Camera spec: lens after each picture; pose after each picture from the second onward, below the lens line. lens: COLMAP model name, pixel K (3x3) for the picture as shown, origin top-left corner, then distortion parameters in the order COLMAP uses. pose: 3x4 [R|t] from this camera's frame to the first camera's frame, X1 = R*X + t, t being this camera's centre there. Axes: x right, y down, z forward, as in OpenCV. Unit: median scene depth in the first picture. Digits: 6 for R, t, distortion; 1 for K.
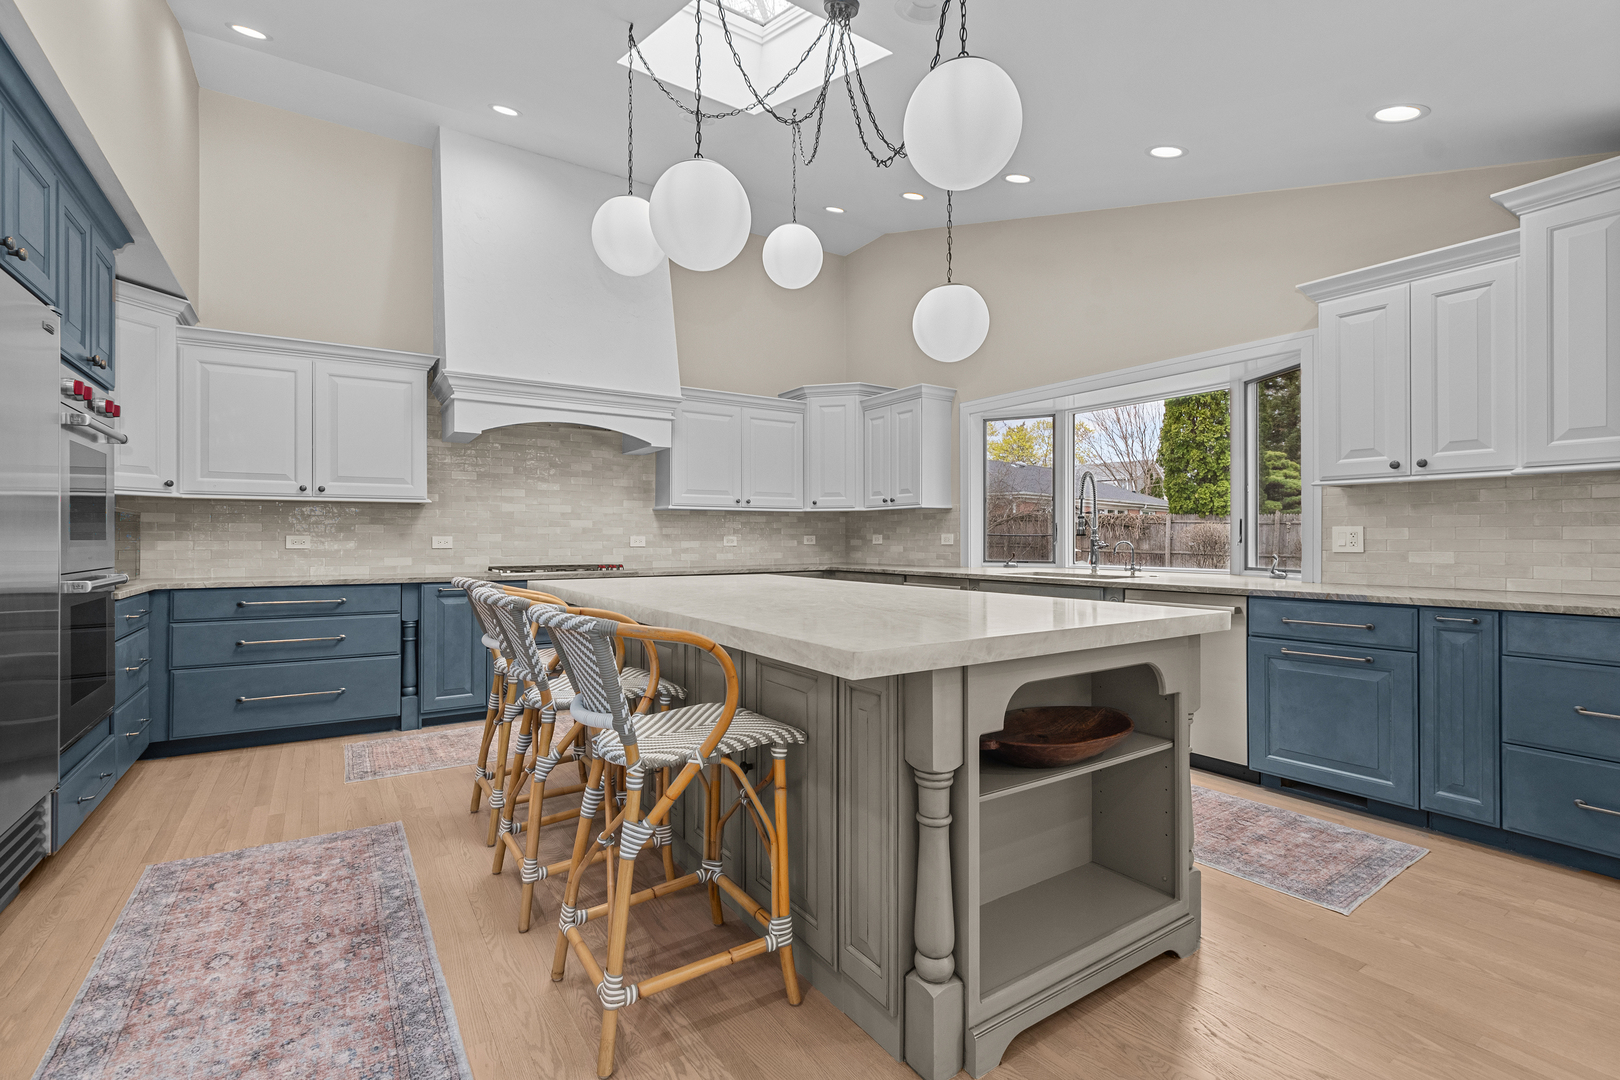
lens RADIAL K [[719.6, 0, 800.9], [0, 719.6, 534.8], [0, 0, 1]] dist [0.001635, -0.000151]
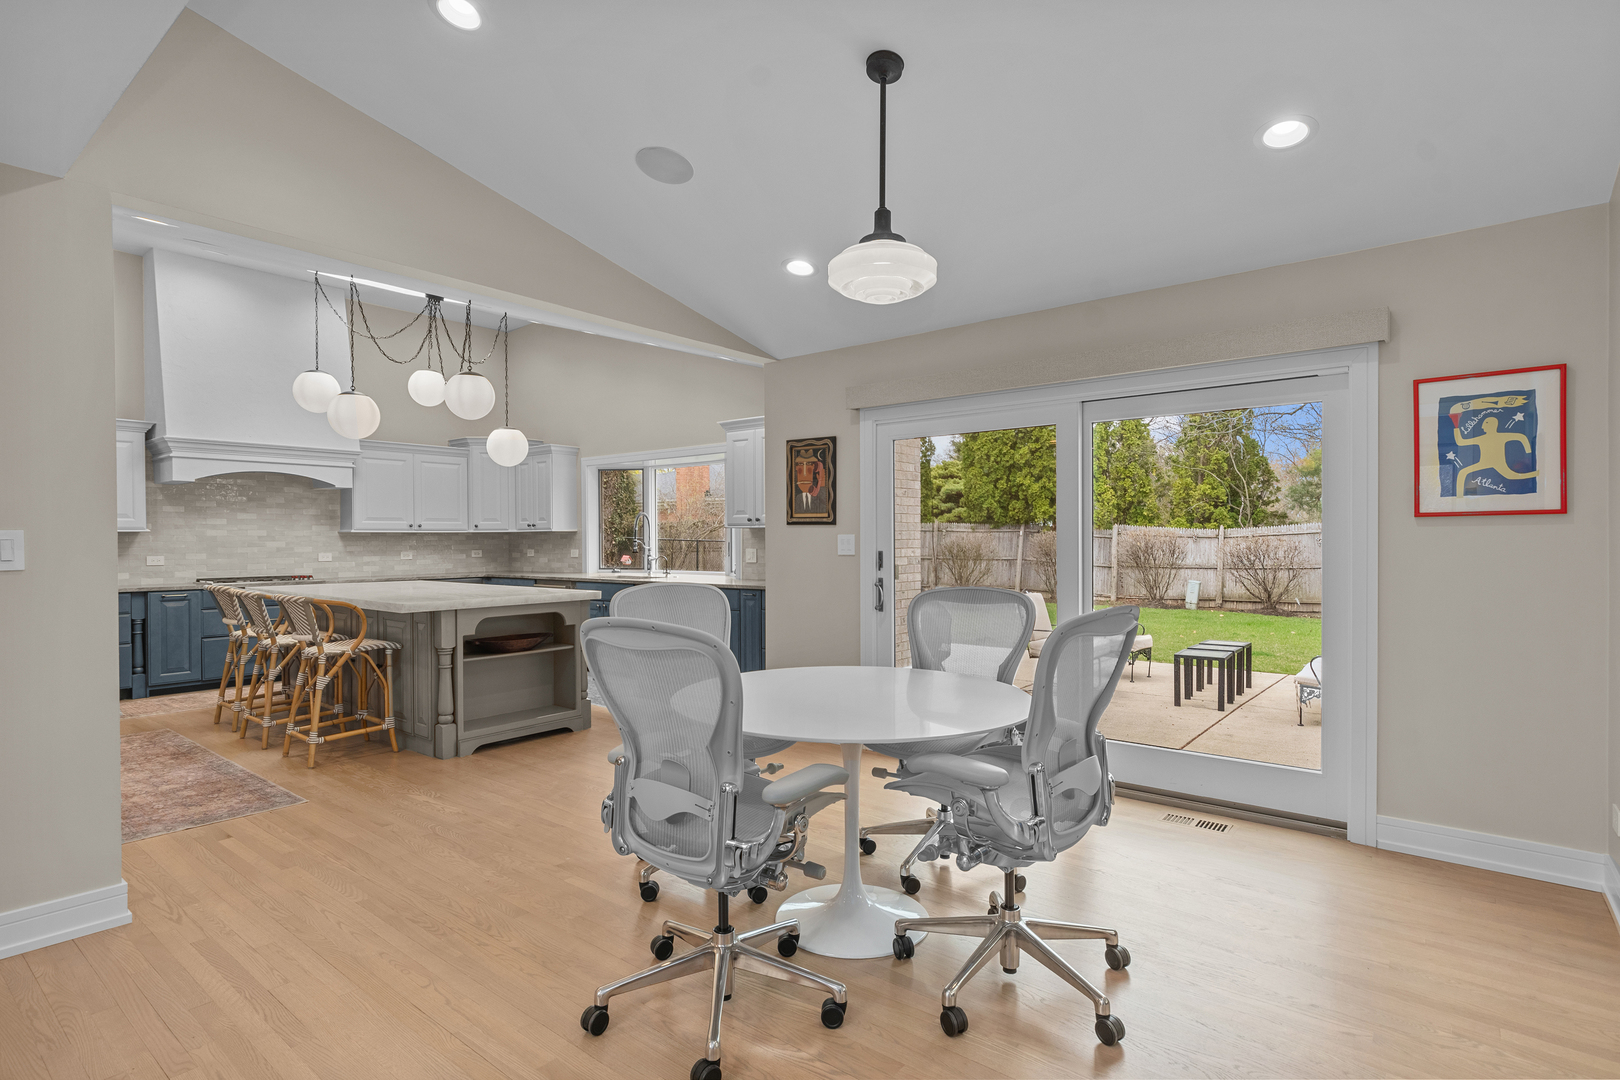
lens RADIAL K [[817.5, 0, 801.9], [0, 817.5, 544.9], [0, 0, 1]] dist [-0.000532, -0.001441]
pose [[0.954693, -0.006240, 0.297528, 0.168268], [0.002624, 0.999918, 0.012553, -0.031983], [-0.297582, -0.011204, 0.954630, -0.715579]]
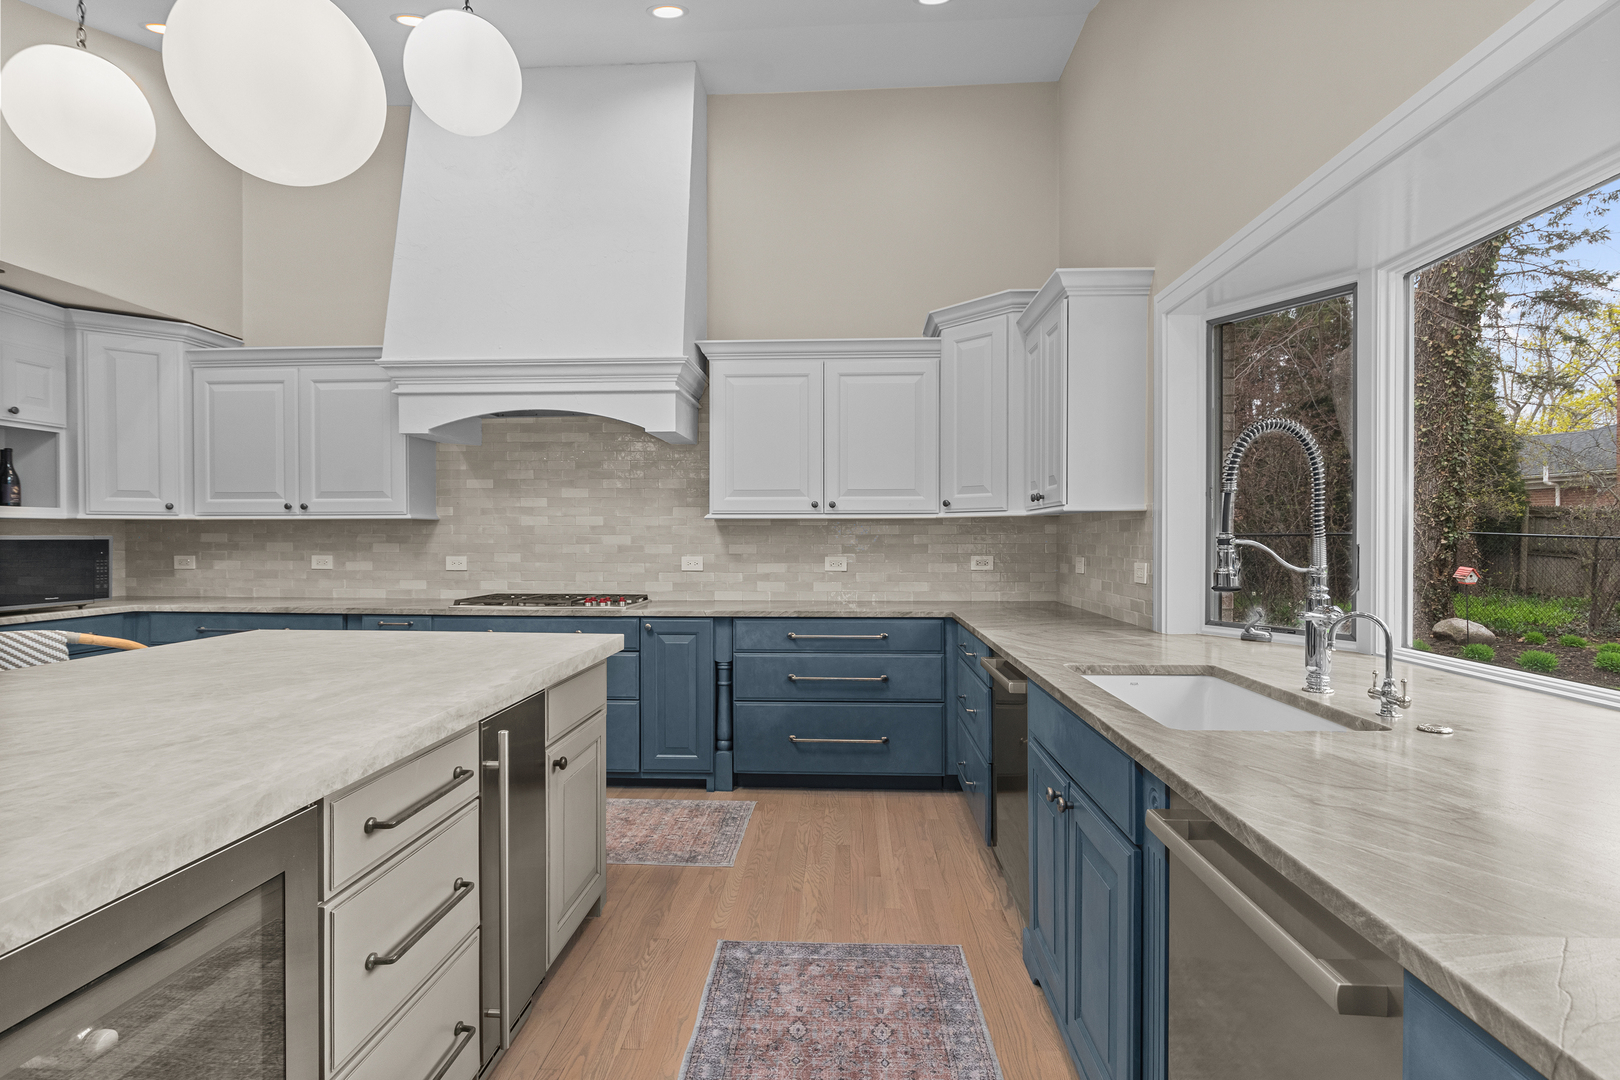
lens RADIAL K [[817.5, 0, 801.9], [0, 817.5, 544.9], [0, 0, 1]] dist [-0.000532, -0.001441]
pose [[0.801492, 0.007464, -0.597959, 0.389840], [0.001418, 0.999896, 0.014382, -0.023490], [0.598004, -0.012375, 0.801397, 0.445442]]
